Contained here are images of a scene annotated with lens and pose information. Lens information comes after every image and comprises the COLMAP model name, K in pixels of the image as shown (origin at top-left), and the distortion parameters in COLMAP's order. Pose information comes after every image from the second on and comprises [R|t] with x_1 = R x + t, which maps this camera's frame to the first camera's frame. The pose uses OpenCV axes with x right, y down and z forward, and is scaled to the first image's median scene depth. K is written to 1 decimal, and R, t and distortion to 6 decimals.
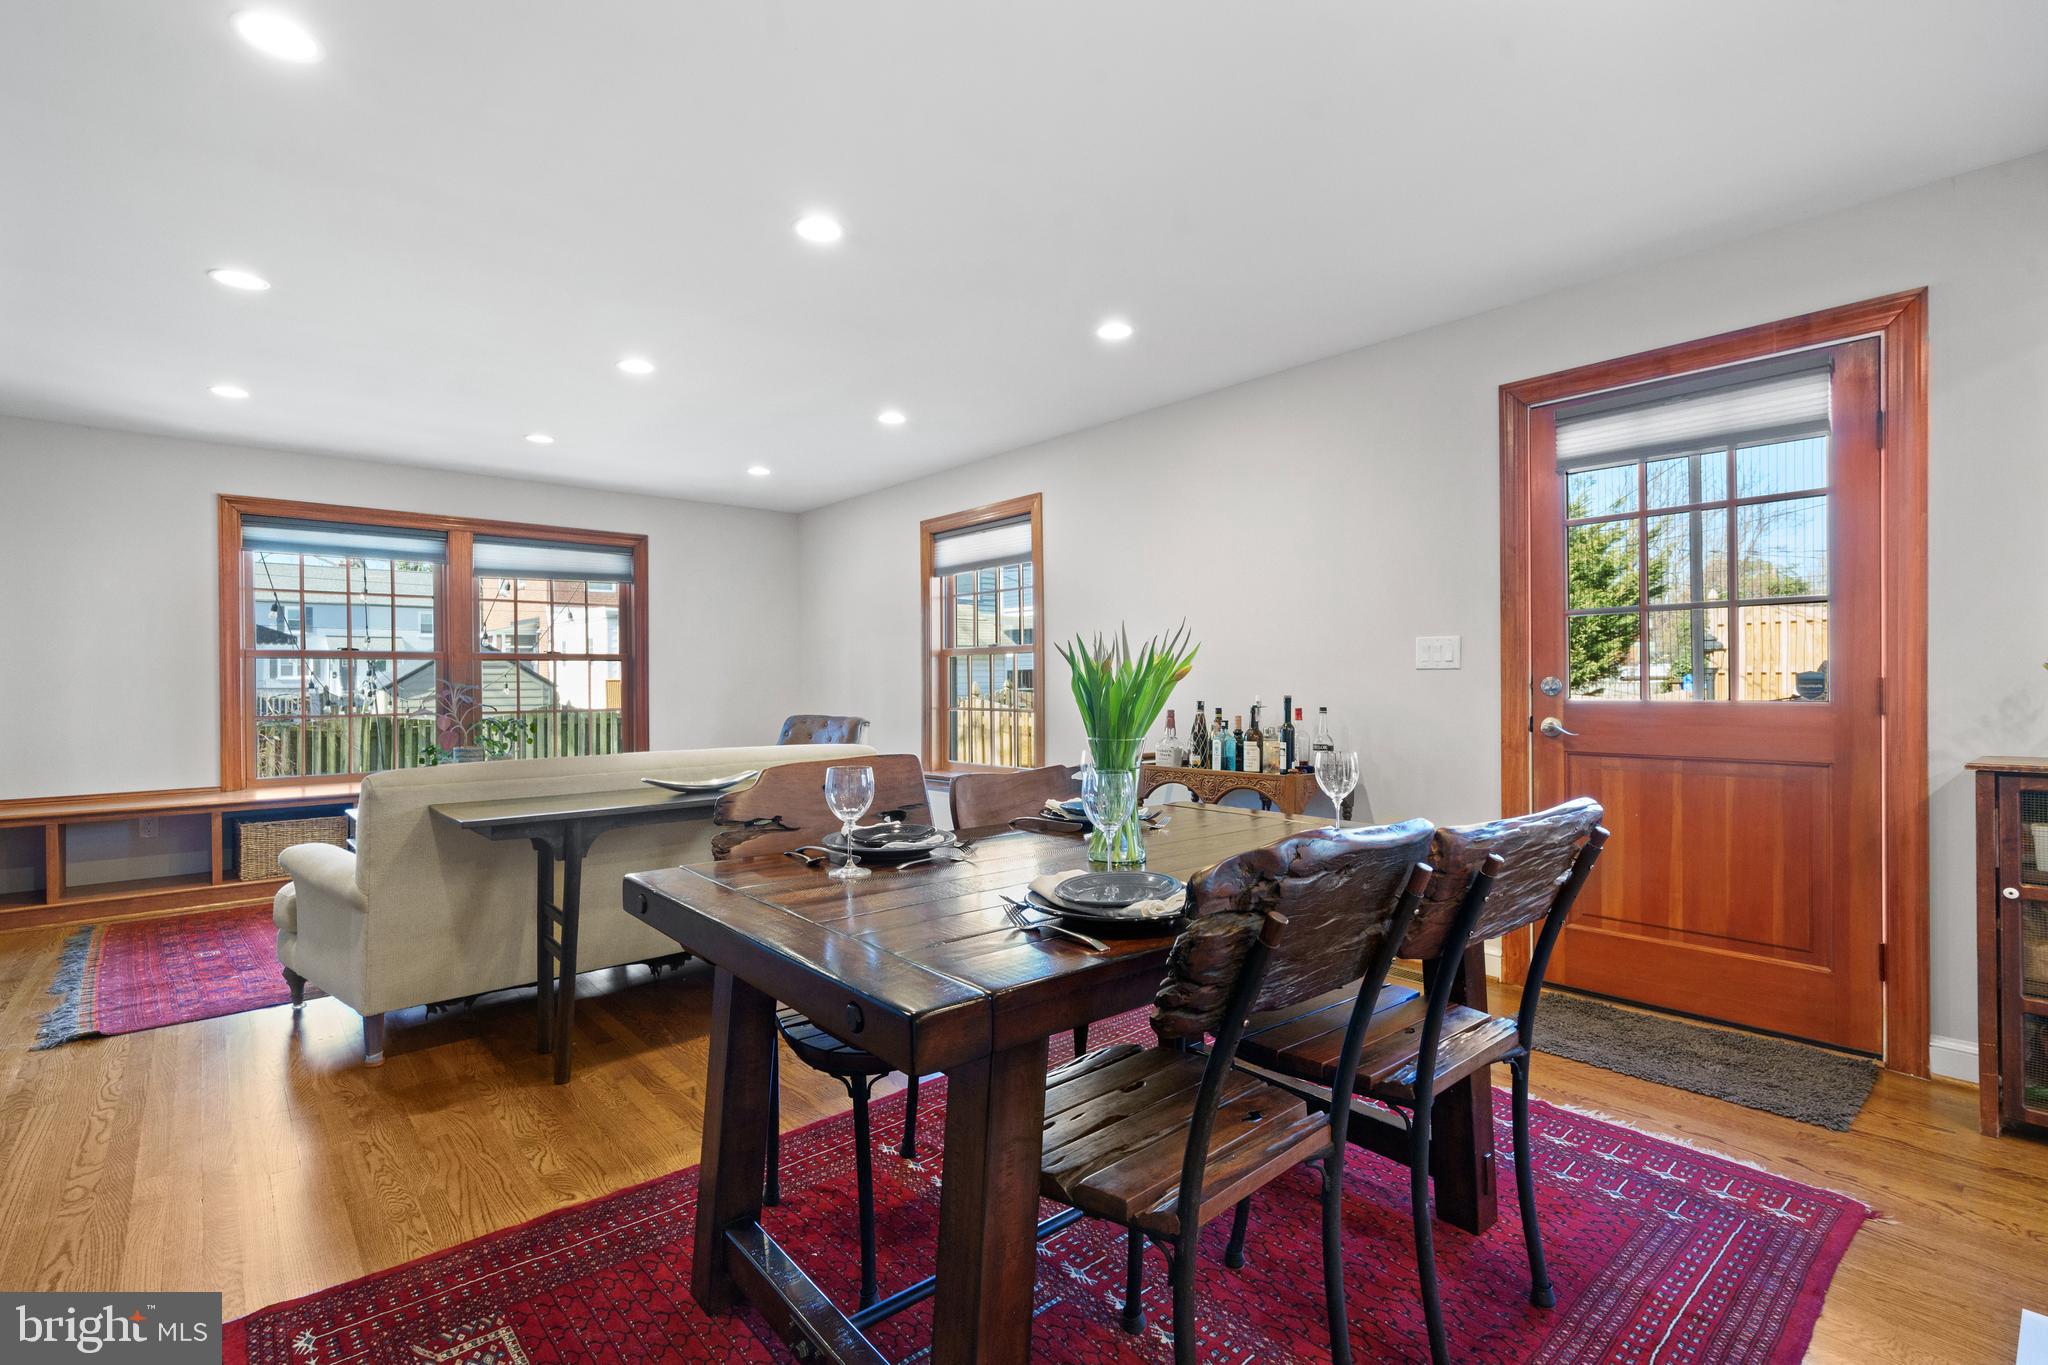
lens RADIAL K [[954.8, 0, 1024.0], [0, 954.8, 690.9], [0, 0, 1]] dist [0.000414, 0.000597]
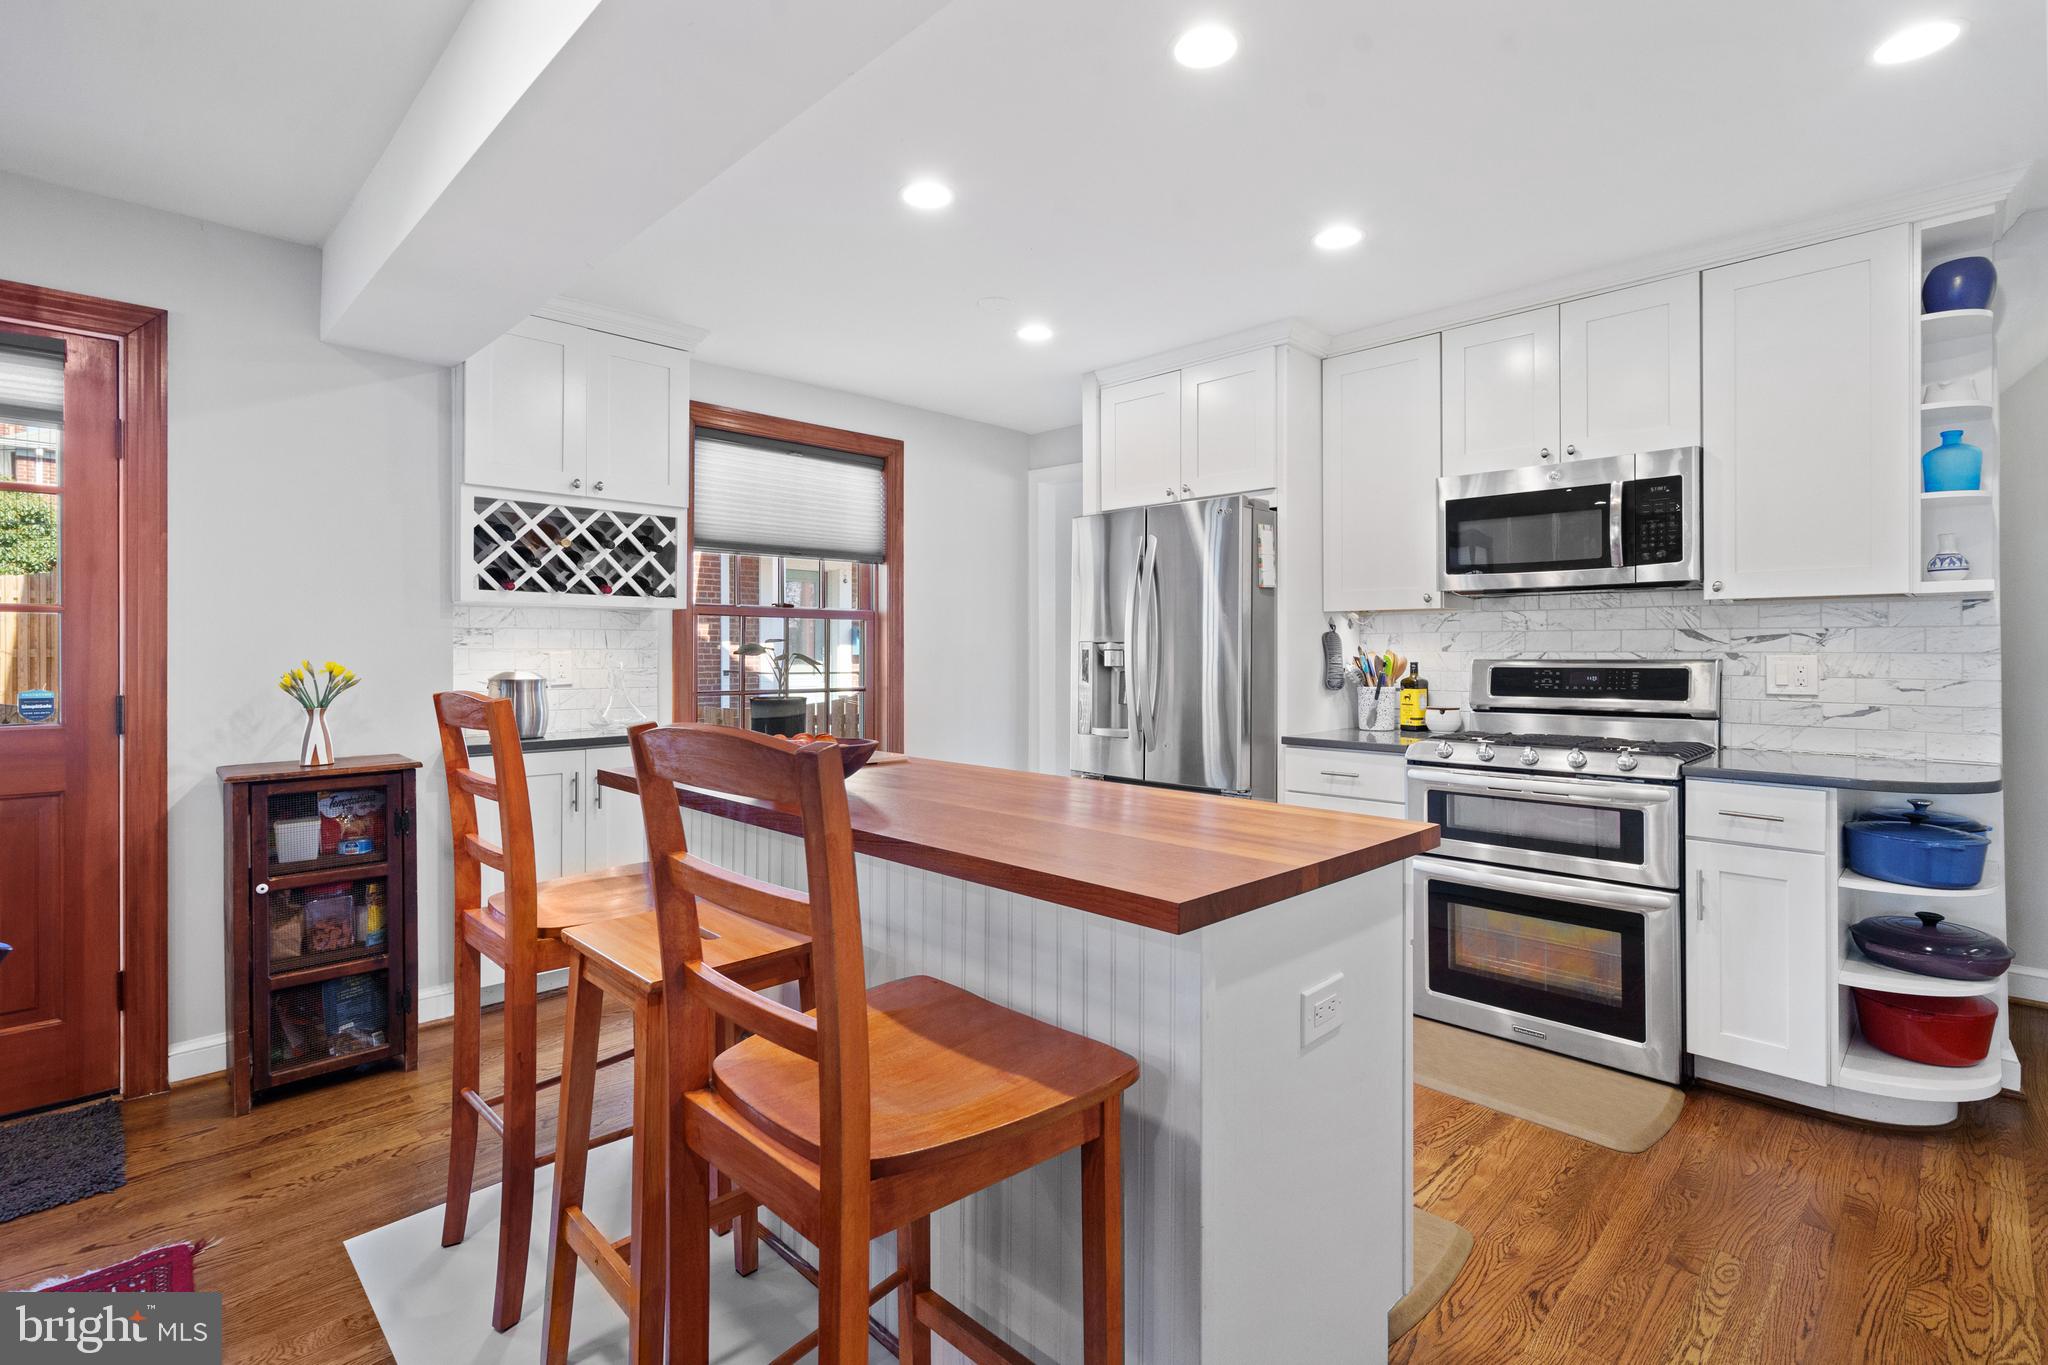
lens RADIAL K [[954.8, 0, 1006.4], [0, 954.8, 651.2], [0, 0, 1]] dist [0.000414, 0.000597]
pose [[-0.076565, 0.001517, 0.997063, -0.132893], [0.007736, 0.999970, -0.000927, -0.051277], [-0.997035, 0.007642, -0.076575, 0.183710]]
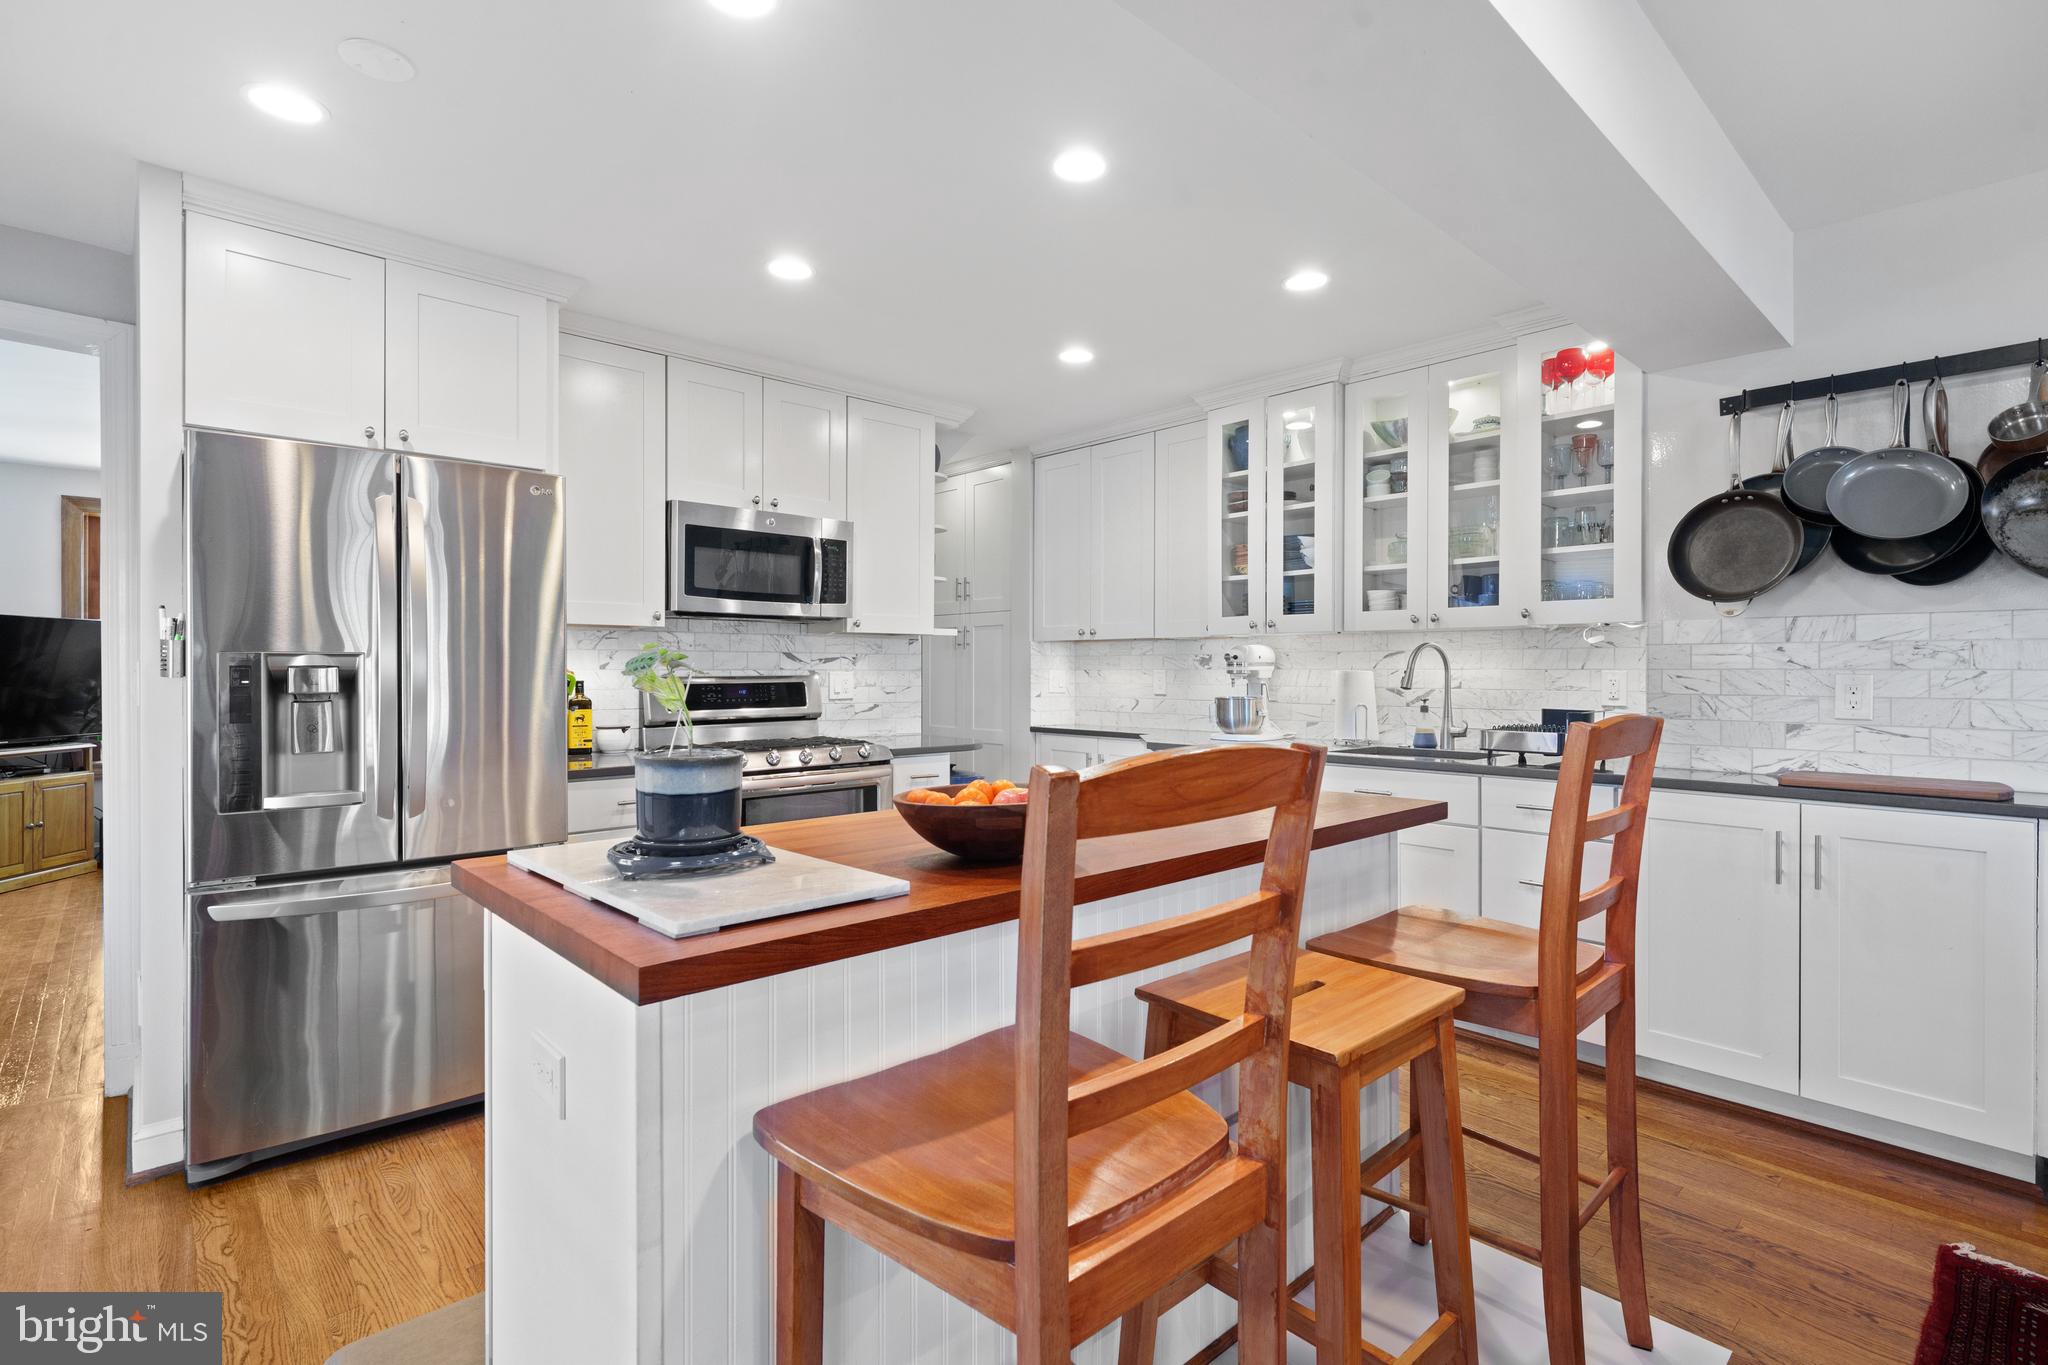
lens RADIAL K [[954.8, 0, 1013.2], [0, 954.8, 669.2], [0, 0, 1]] dist [0.000414, 0.000597]
pose [[-0.999201, 0.003207, -0.039832, 0.669791], [0.002981, 0.999979, 0.005733, -0.053638], [0.039849, 0.005609, -0.999190, 0.826314]]
